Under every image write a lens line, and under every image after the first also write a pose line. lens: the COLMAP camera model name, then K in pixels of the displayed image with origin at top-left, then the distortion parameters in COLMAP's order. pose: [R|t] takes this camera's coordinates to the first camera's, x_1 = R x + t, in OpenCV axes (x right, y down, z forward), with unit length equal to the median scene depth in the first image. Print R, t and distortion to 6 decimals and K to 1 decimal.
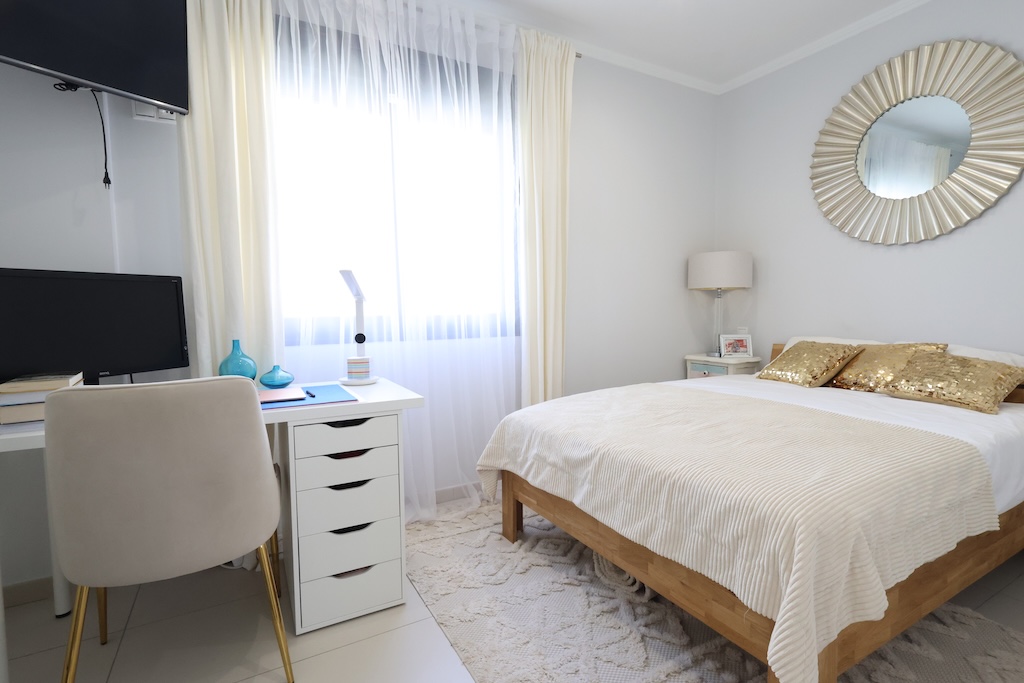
lens RADIAL K [[493.4, 0, 509.4], [0, 493.4, 345.5], [0, 0, 1]] dist [-0.000991, 0.000951]
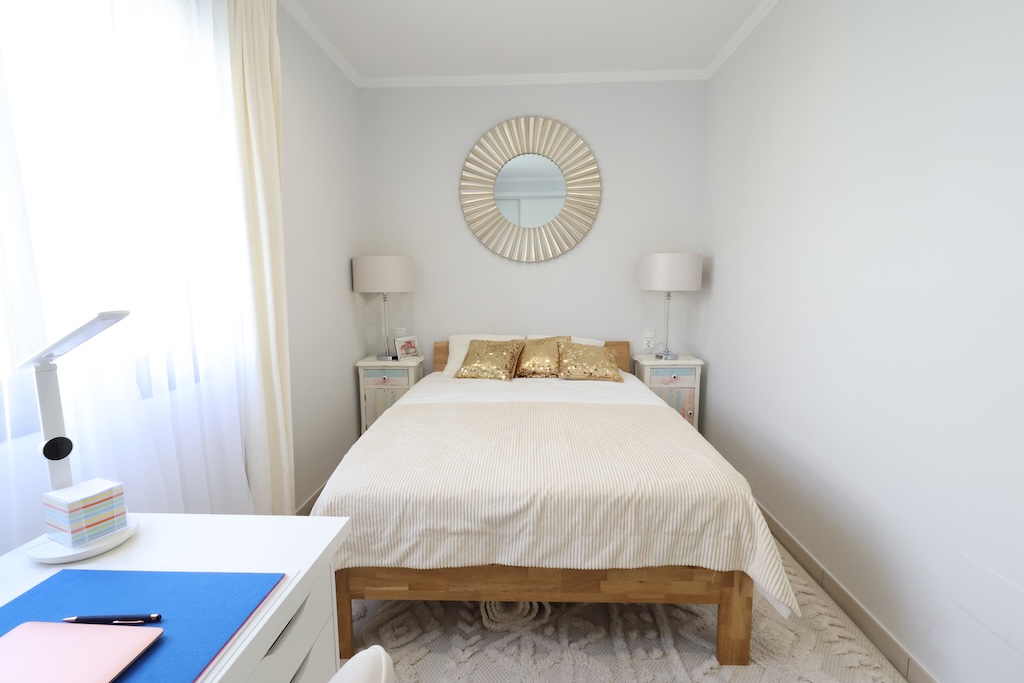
lens RADIAL K [[493.4, 0, 513.9], [0, 493.4, 344.8], [0, 0, 1]] dist [-0.000991, 0.000951]
pose [[0.517259, -0.107562, 0.849043, -0.544695], [0.066338, 0.994125, 0.085527, -0.141974], [-0.853254, 0.012084, 0.521356, 0.484820]]
